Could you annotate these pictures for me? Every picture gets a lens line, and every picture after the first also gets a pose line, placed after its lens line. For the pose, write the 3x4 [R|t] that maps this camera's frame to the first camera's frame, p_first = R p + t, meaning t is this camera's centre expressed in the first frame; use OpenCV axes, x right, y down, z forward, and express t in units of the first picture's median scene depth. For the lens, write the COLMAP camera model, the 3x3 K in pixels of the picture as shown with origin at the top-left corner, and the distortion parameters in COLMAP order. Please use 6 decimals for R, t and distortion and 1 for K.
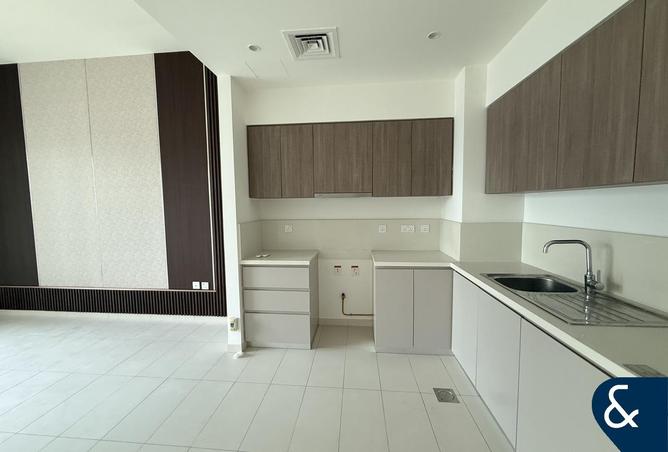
lens RADIAL K [[266.6, 0, 334.0], [0, 266.6, 226.0], [0, 0, 1]] dist [-0.000460, -0.000117]
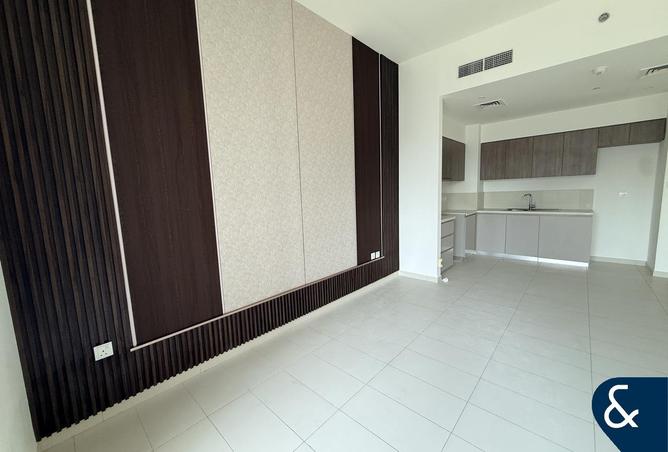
lens RADIAL K [[266.6, 0, 334.0], [0, 266.6, 226.0], [0, 0, 1]] dist [-0.000460, -0.000117]
pose [[0.607991, -0.112834, 0.785885, -1.844952], [0.089131, 0.993293, 0.073657, -0.008581], [-0.788925, 0.025264, 0.613970, 0.515211]]
